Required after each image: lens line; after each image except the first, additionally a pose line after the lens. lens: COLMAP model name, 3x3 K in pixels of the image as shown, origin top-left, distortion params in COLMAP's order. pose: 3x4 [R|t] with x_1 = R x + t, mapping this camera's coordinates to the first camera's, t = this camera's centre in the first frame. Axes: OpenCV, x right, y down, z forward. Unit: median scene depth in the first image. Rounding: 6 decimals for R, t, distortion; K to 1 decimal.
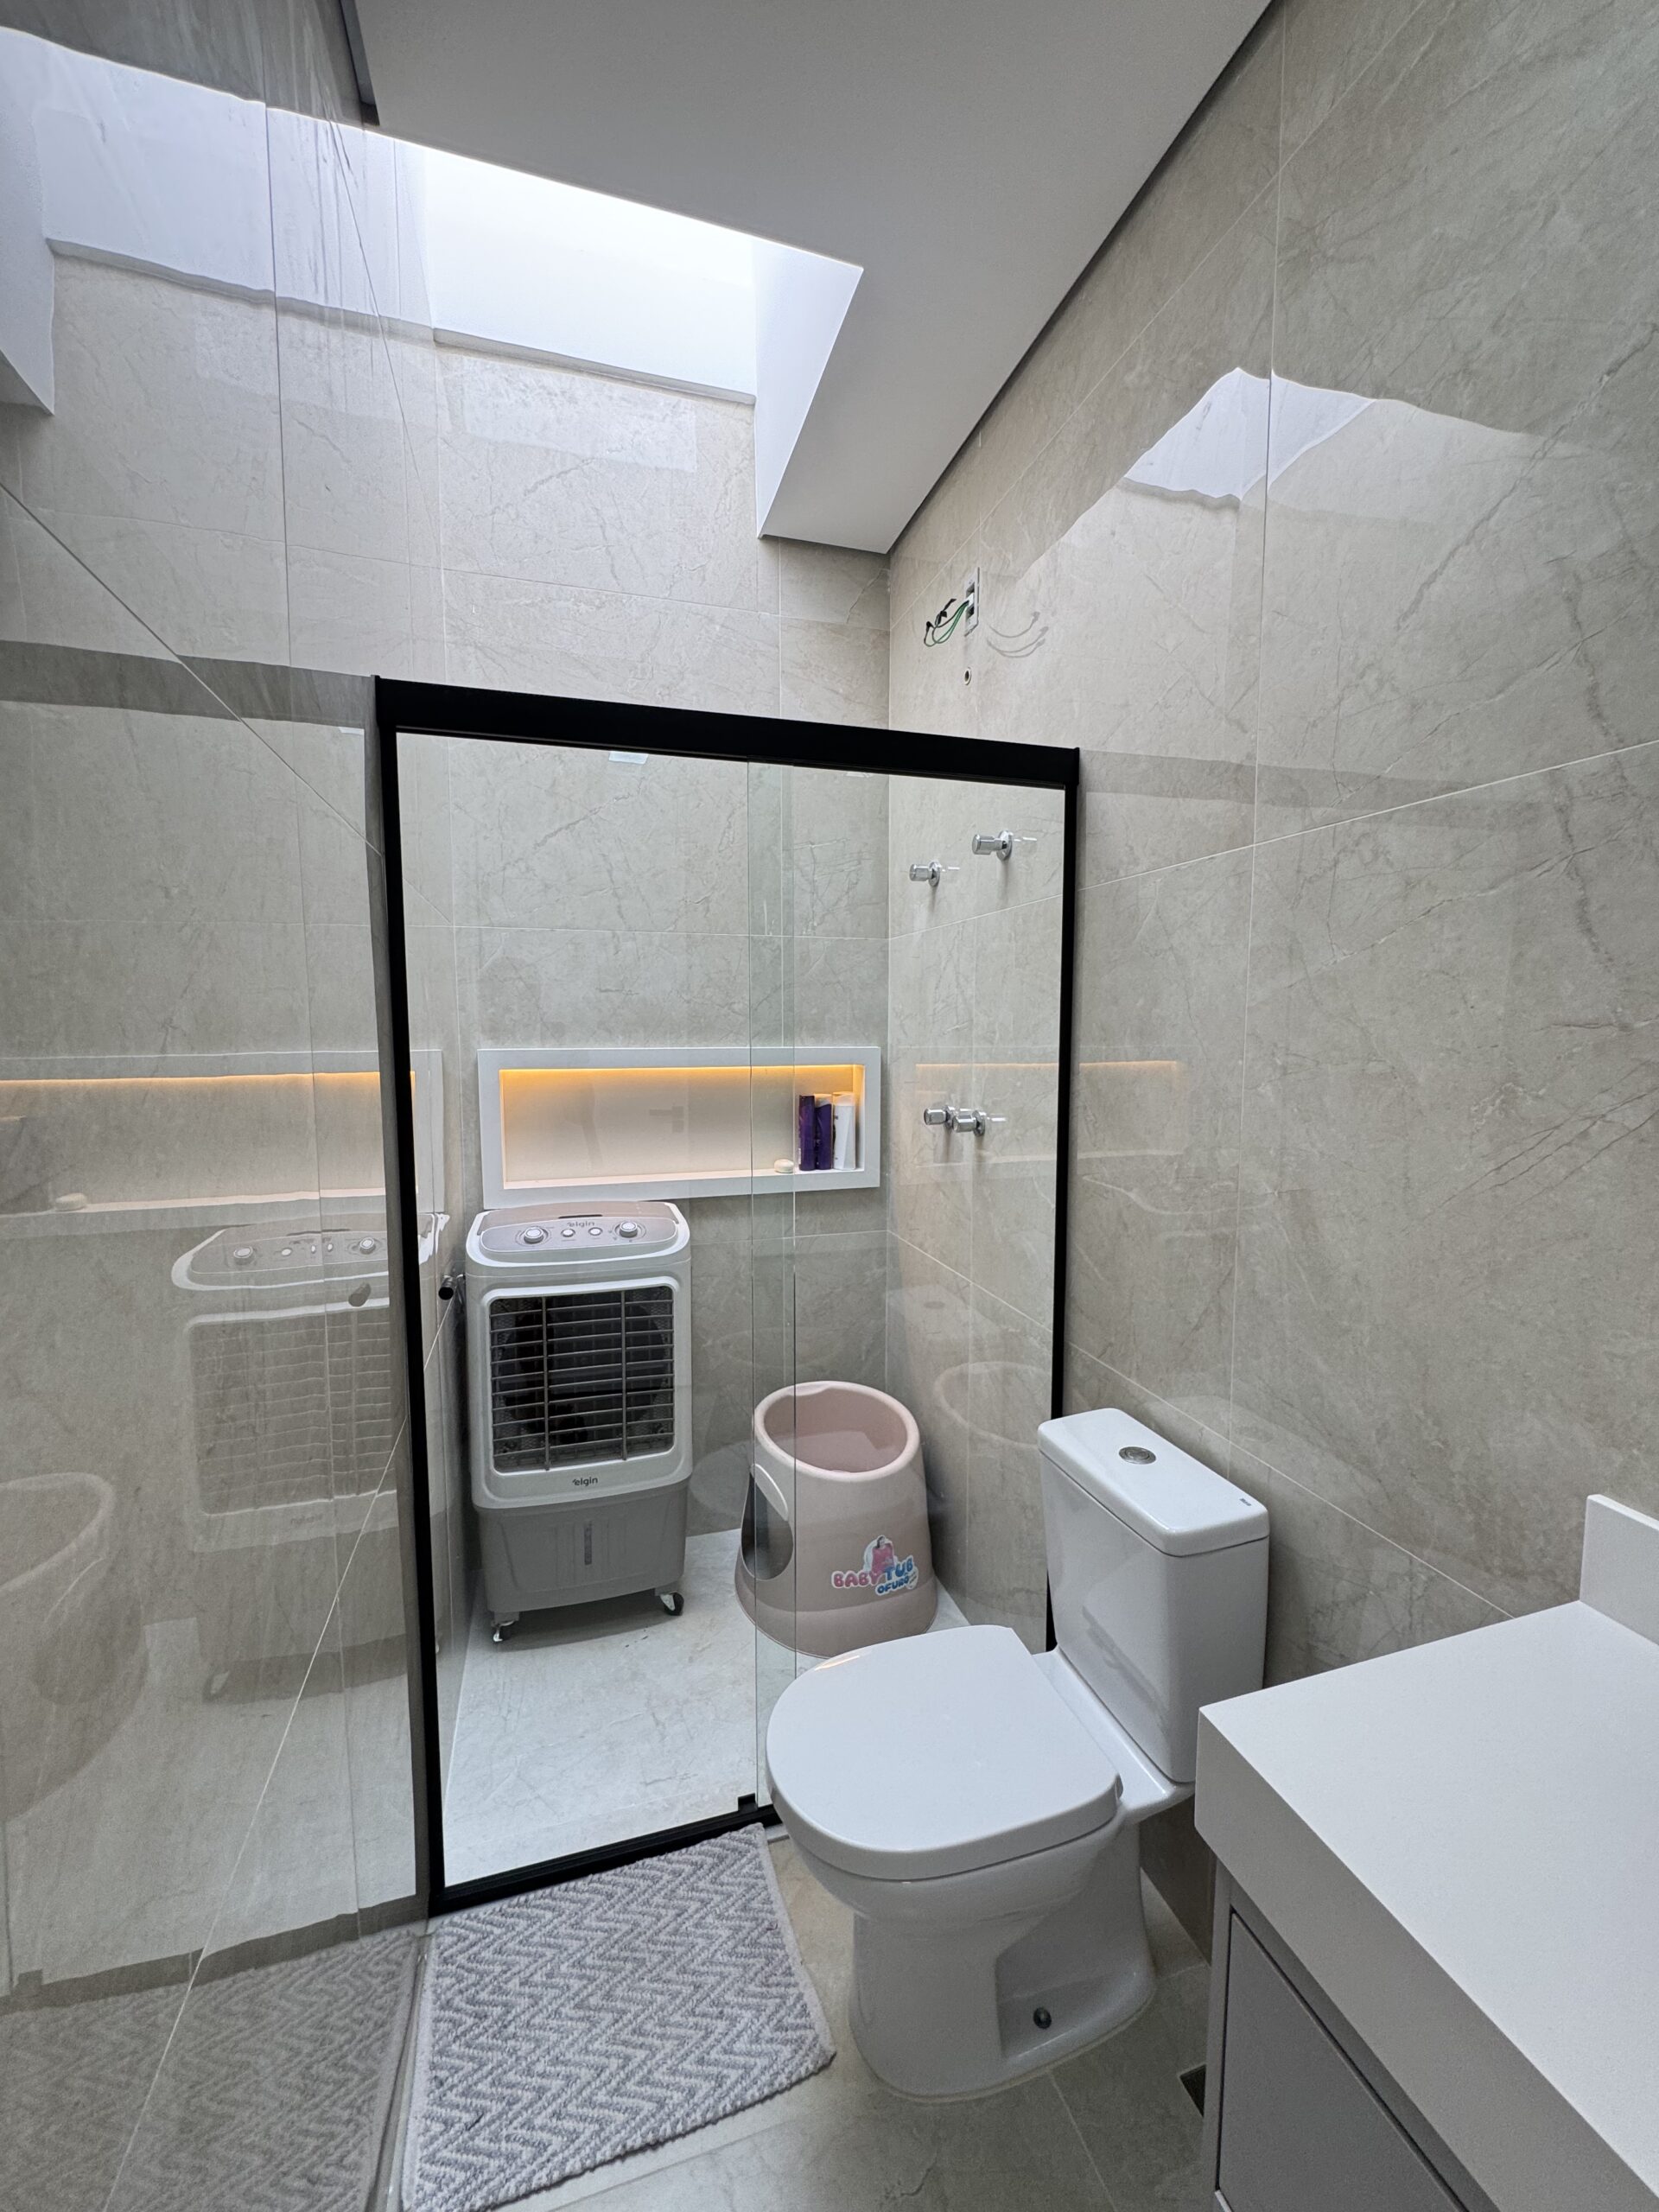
lens RADIAL K [[886.3, 0, 821.4], [0, 886.3, 1113.7], [0, 0, 1]] dist [-0.004619, 0.001016]
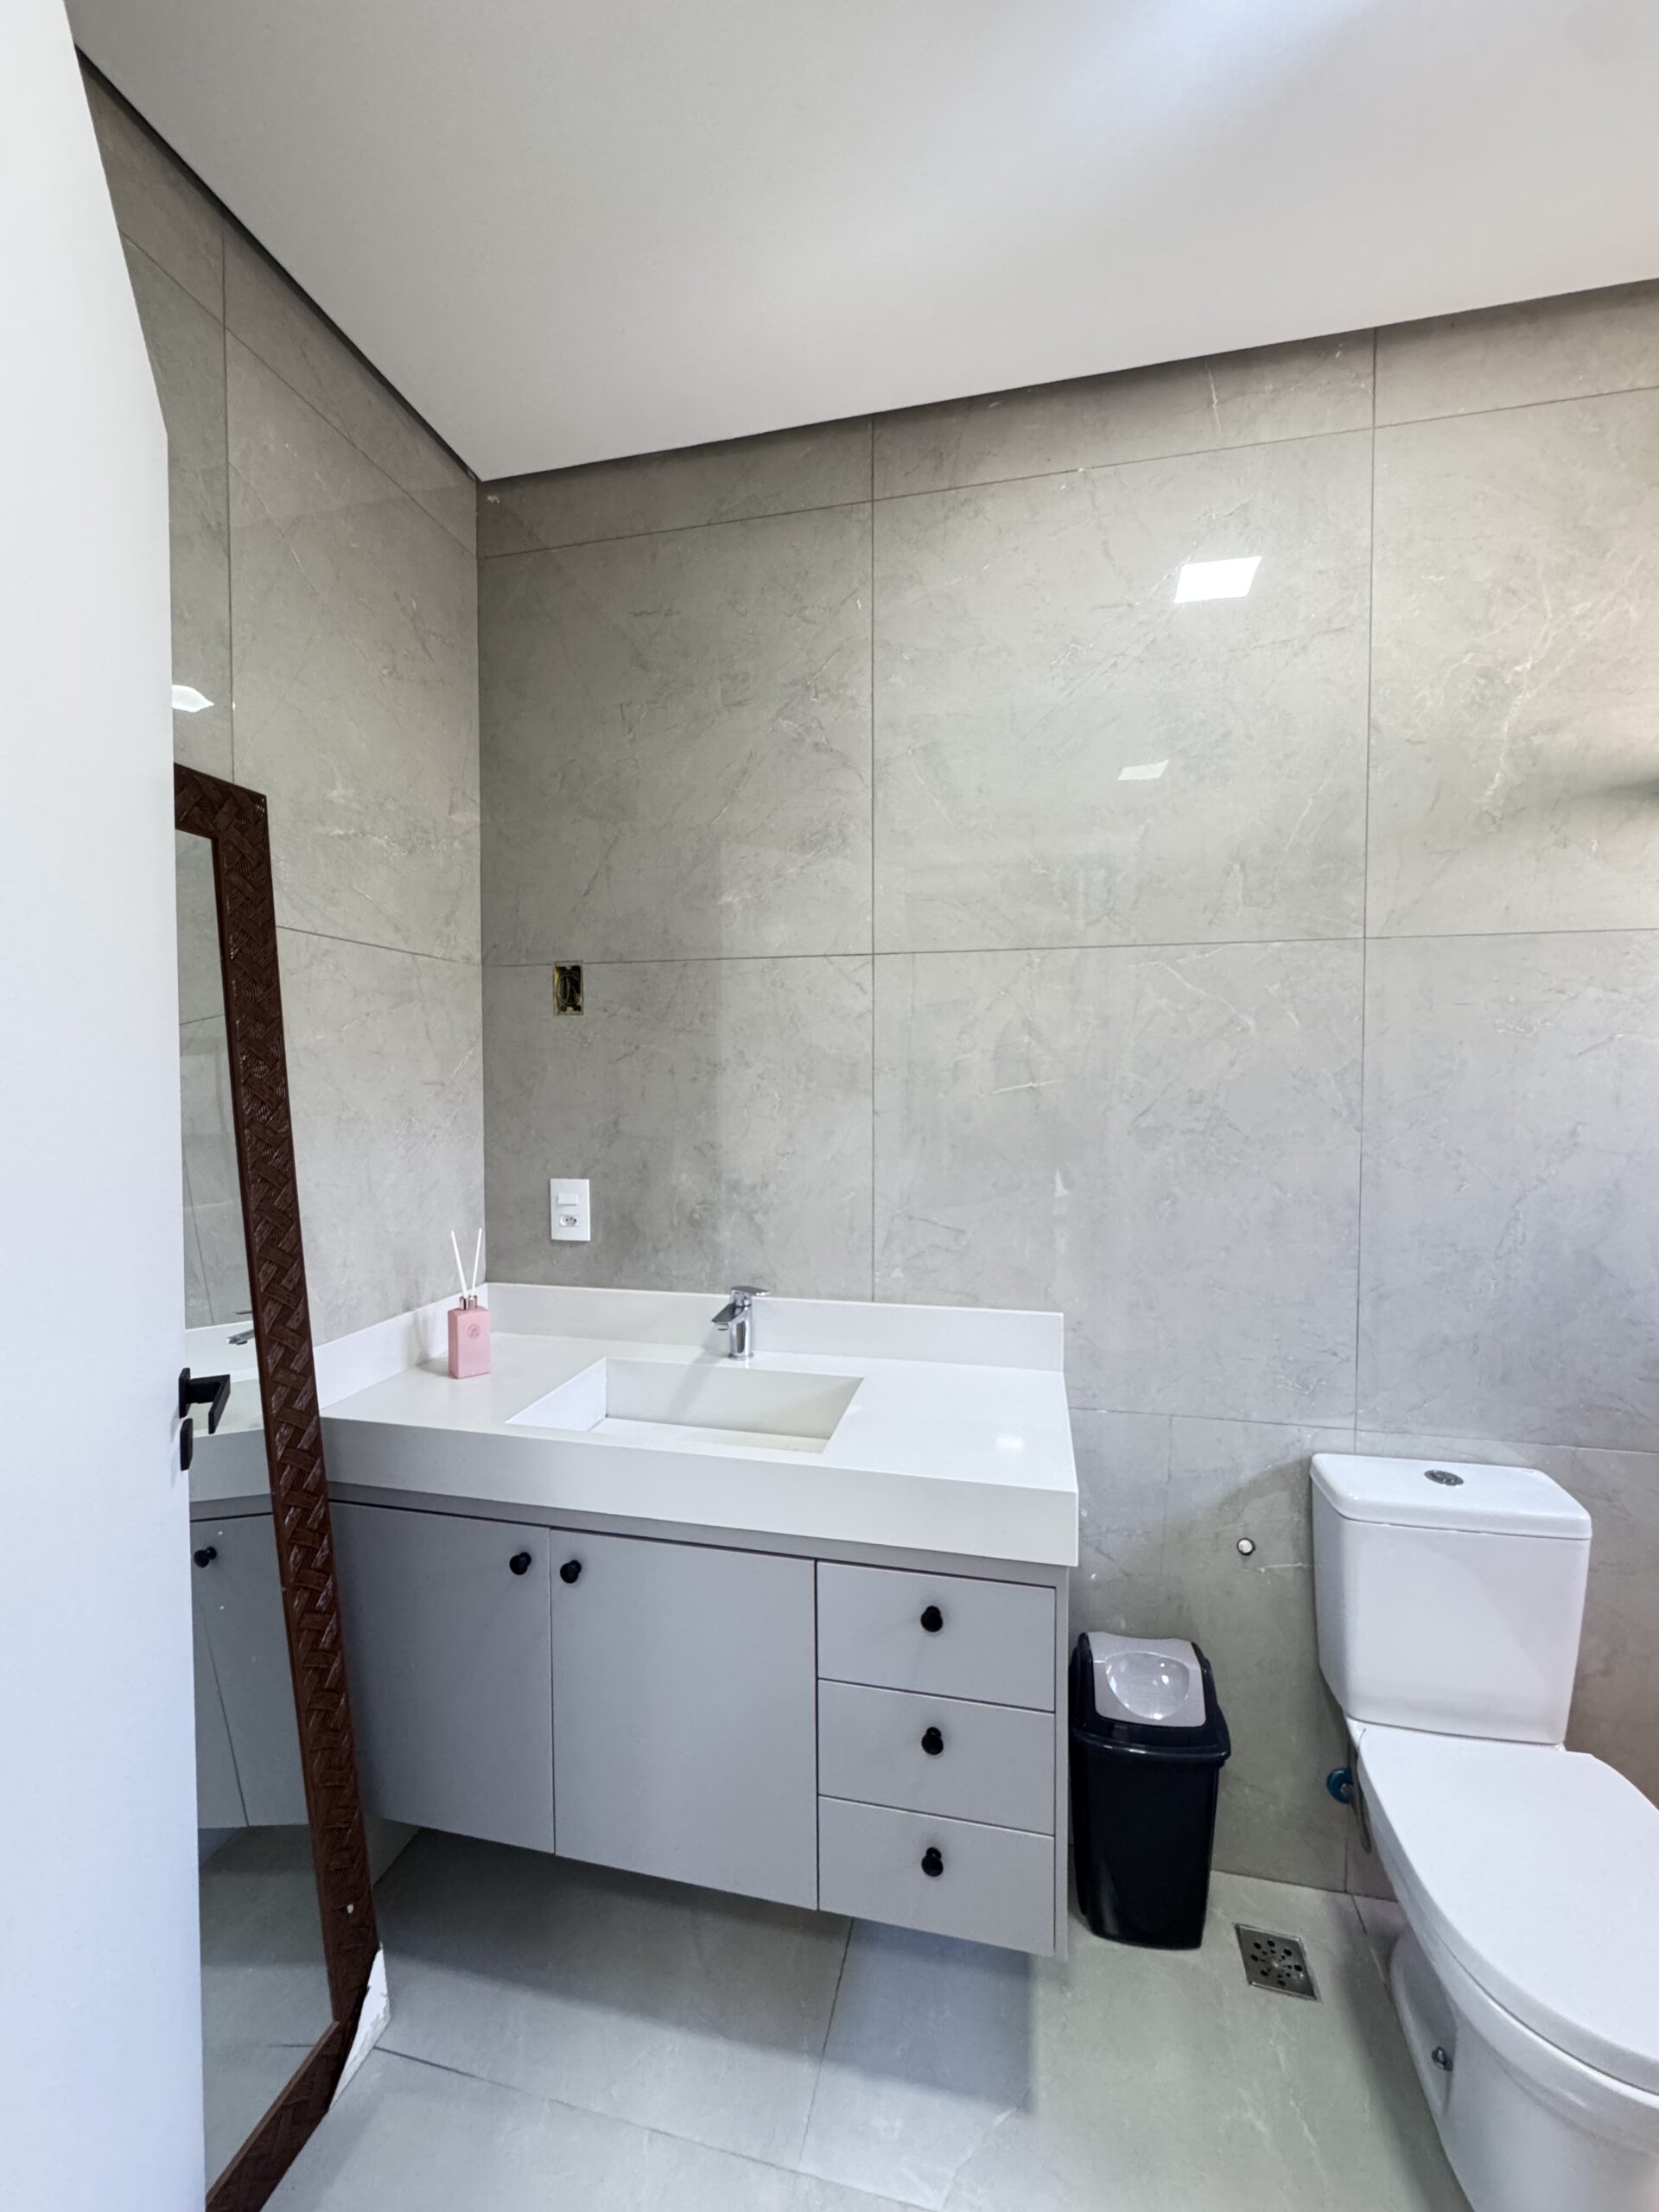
lens RADIAL K [[886.3, 0, 830.9], [0, 886.3, 1107.6], [0, 0, 1]] dist [-0.004619, 0.001016]
pose [[0.496837, -0.027900, 0.867395, -1.004145], [0.083547, 0.996378, -0.015807, 0.853708], [-0.863813, 0.080322, 0.497369, 0.585886]]
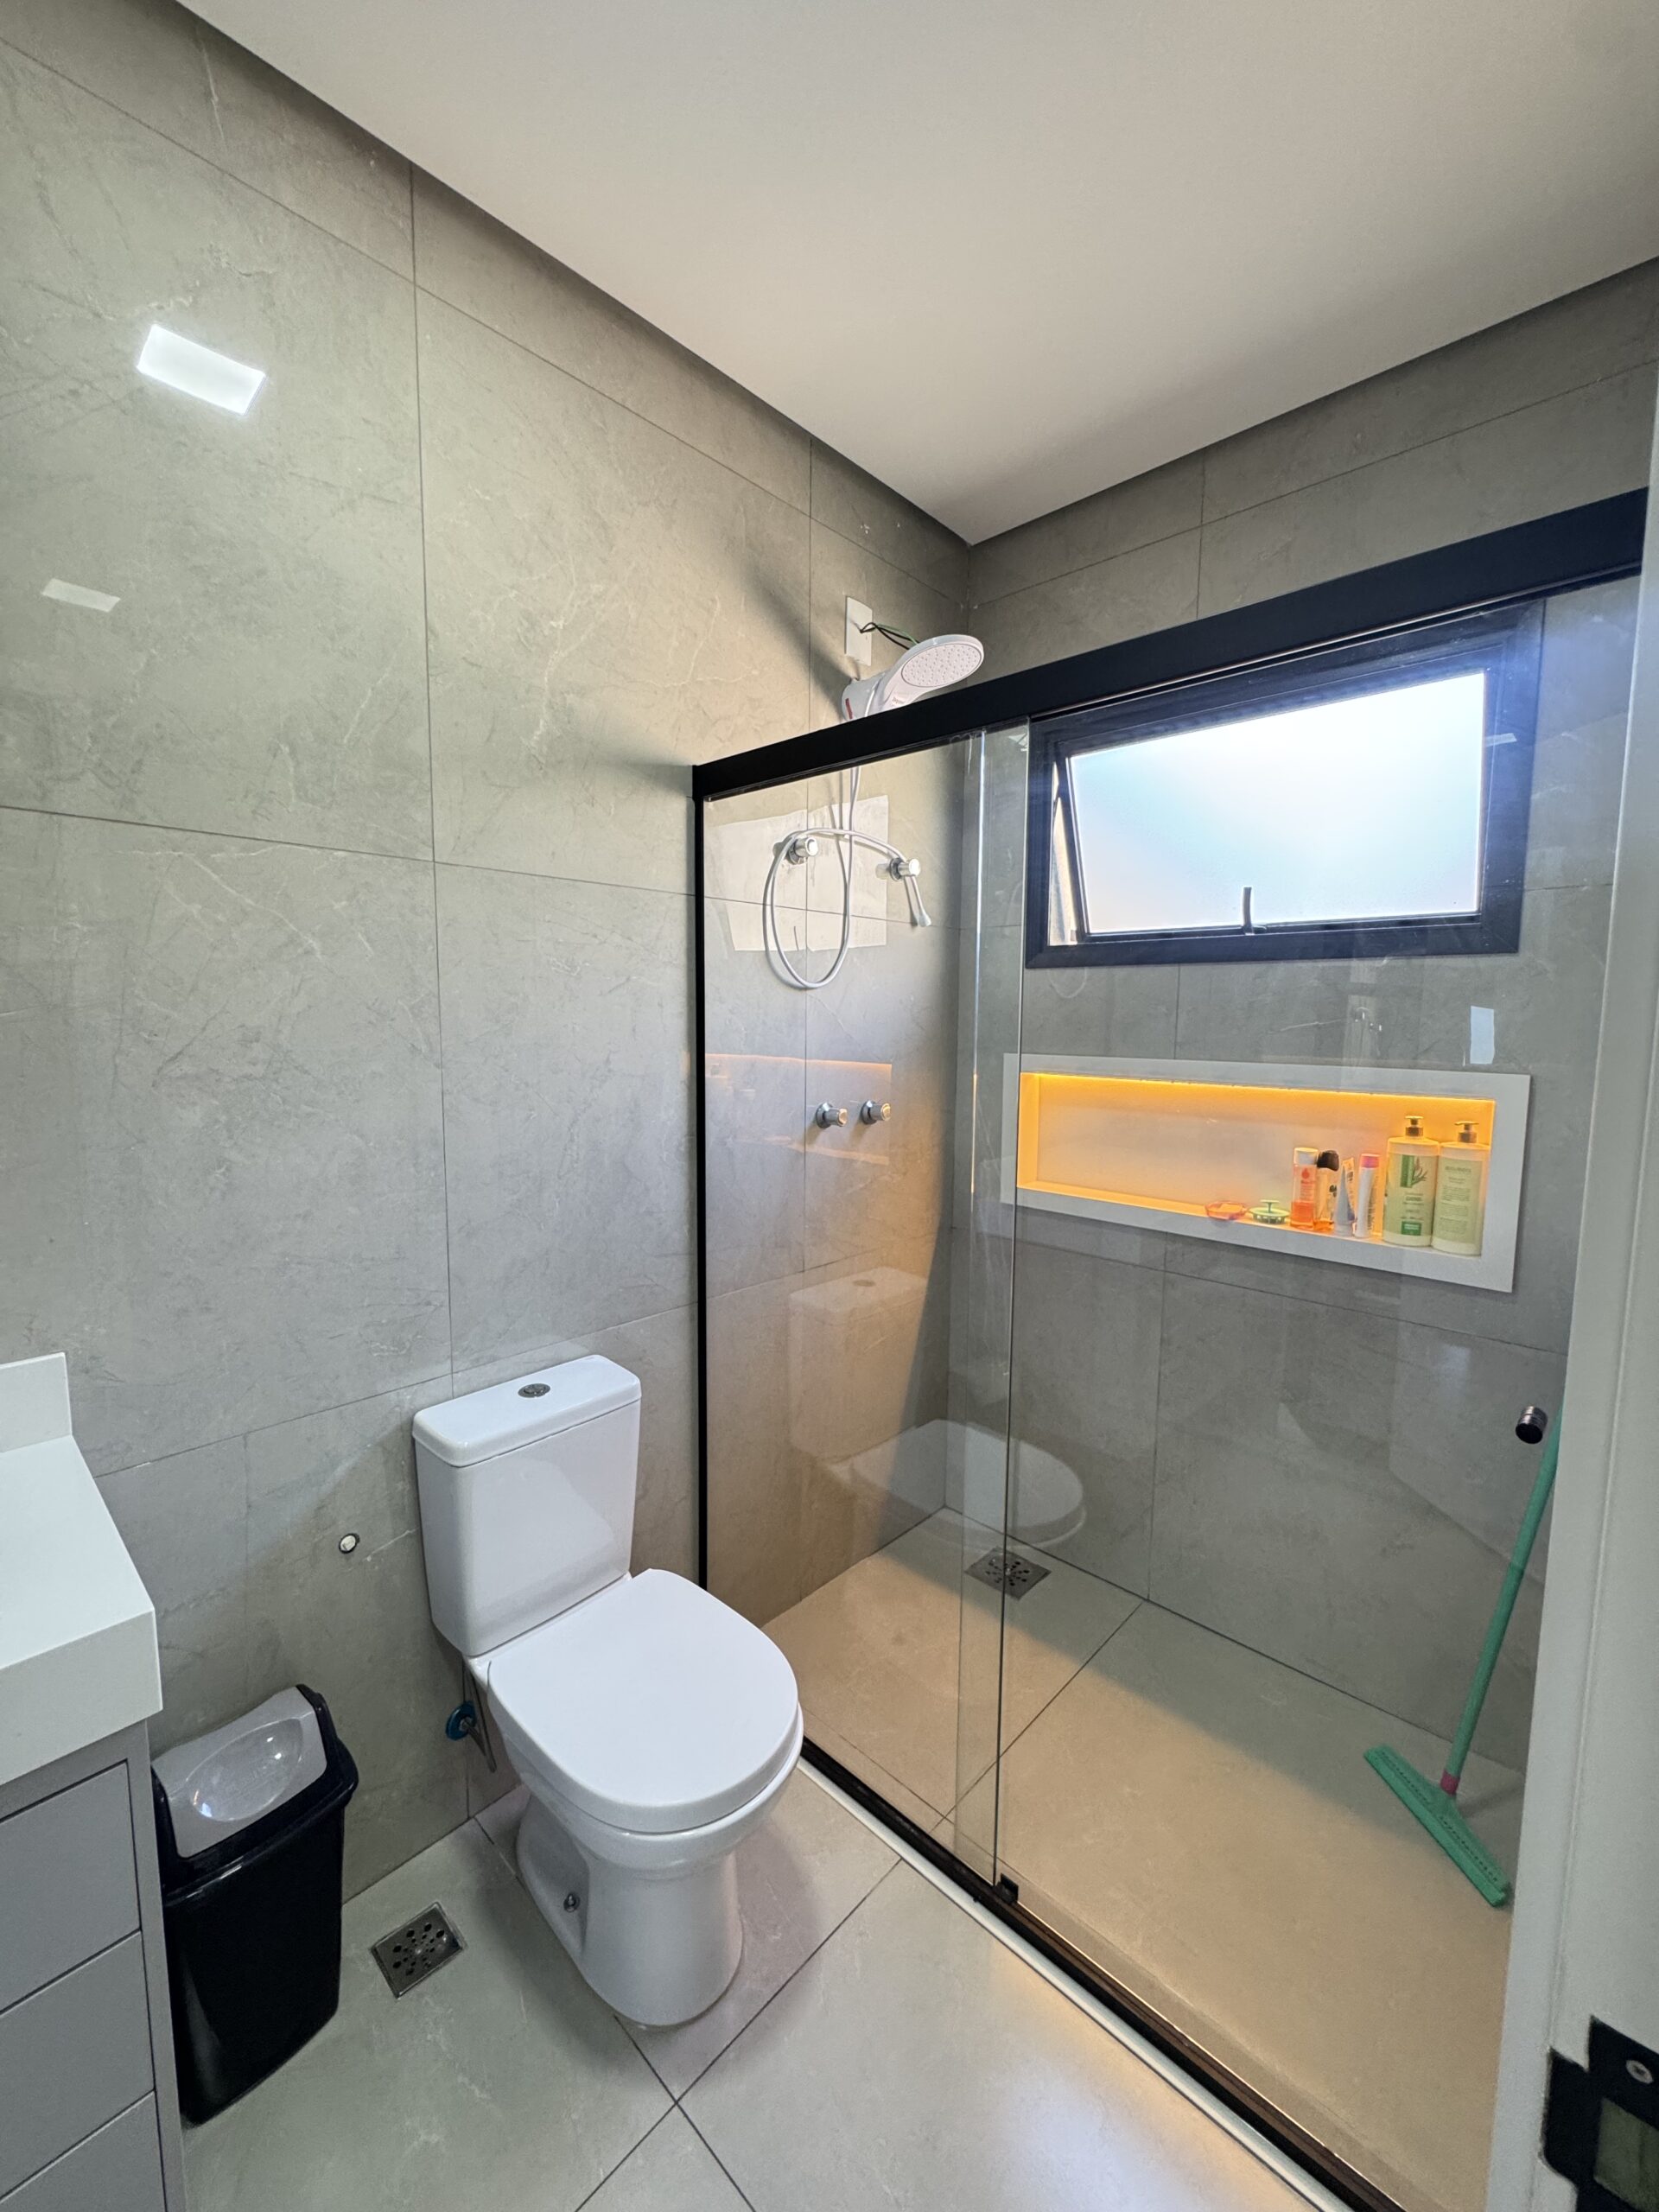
lens RADIAL K [[886.3, 0, 829.3], [0, 886.3, 1104.4], [0, 0, 1]] dist [-0.004619, 0.001016]
pose [[-0.500429, -0.091791, 0.860898, -0.792272], [0.074509, 0.986109, 0.148452, 0.836346], [-0.862566, 0.138434, -0.486638, 0.733119]]
